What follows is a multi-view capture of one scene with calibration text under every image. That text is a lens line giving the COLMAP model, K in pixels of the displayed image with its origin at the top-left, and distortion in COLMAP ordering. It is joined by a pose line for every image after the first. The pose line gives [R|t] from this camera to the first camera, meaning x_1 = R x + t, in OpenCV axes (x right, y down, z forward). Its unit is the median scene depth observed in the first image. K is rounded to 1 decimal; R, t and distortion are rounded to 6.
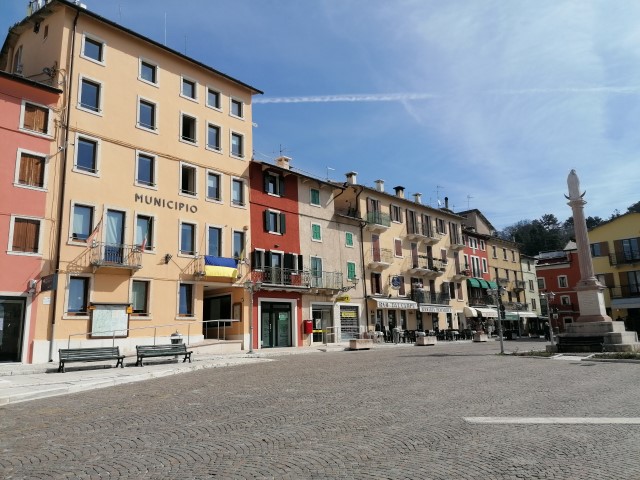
lens RADIAL K [[475.8, 0, 321.3], [0, 475.8, 240.7], [0, 0, 1]] dist [0.123234, -0.145781]
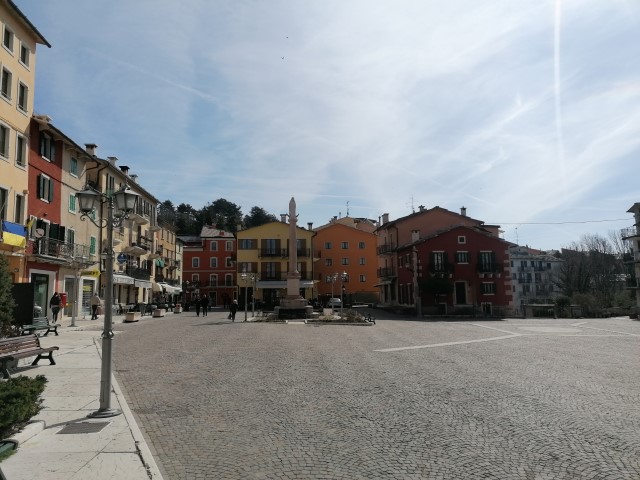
lens RADIAL K [[473.2, 0, 315.2], [0, 473.2, 238.1], [0, 0, 1]] dist [0.113495, -0.150291]
pose [[0.666957, 0.115296, 0.736122, -0.376133], [-0.155817, 0.987693, -0.013521, -0.011172], [-0.728621, -0.105682, 0.676714, -0.029119]]
